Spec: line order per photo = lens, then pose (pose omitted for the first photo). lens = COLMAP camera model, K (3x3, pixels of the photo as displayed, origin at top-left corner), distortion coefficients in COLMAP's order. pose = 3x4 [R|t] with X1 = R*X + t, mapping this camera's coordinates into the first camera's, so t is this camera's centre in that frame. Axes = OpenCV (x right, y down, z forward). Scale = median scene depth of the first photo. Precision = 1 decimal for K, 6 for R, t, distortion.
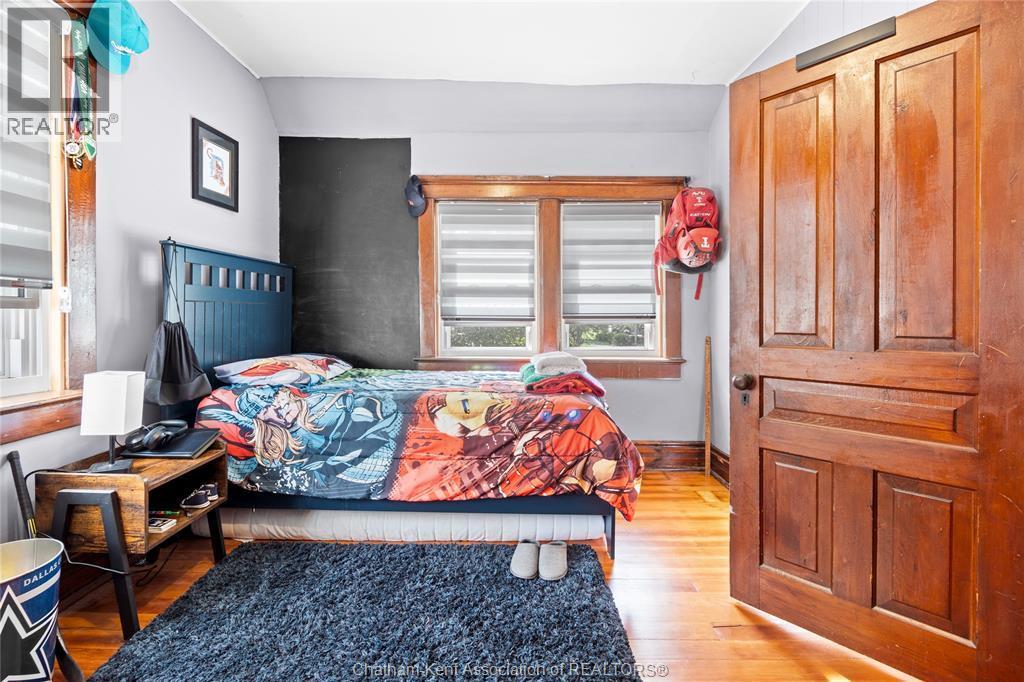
lens RADIAL K [[455.6, 0, 512.3], [0, 455.6, 319.8], [0, 0, 1]] dist [-0.000641, -0.000461]
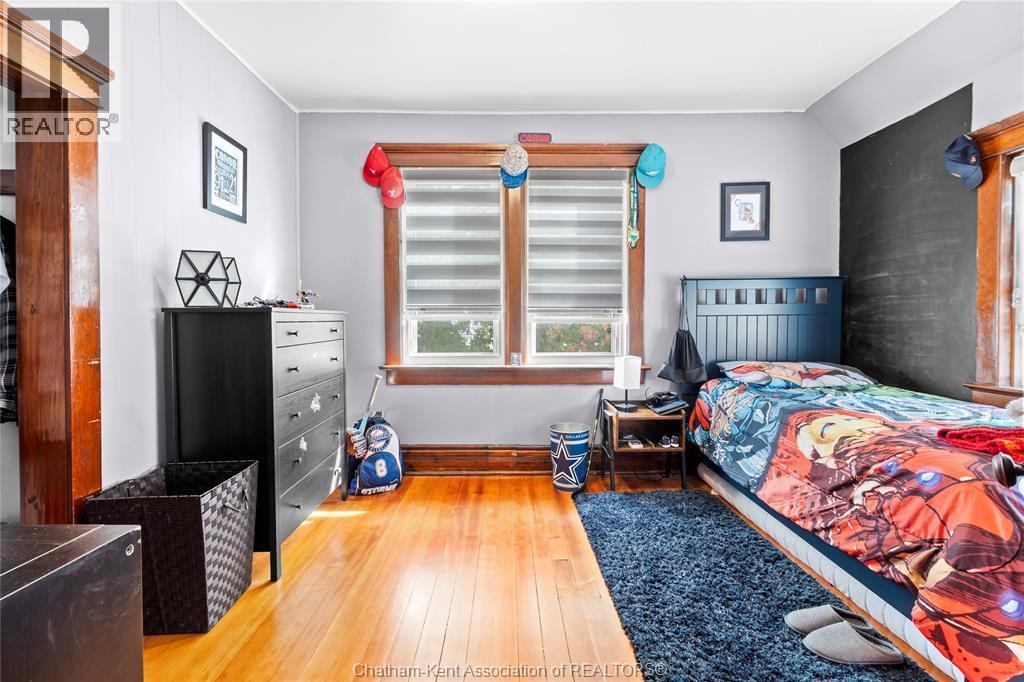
lens RADIAL K [[461.7, 0, 510.5], [0, 461.7, 332.9], [0, 0, 1]] dist [-0.002846, -0.000417]
pose [[0.004366, 0.016458, -0.999855, 0.795278], [-0.006684, 0.999843, 0.016429, -0.007474], [0.999968, 0.006611, 0.004475, 0.396674]]
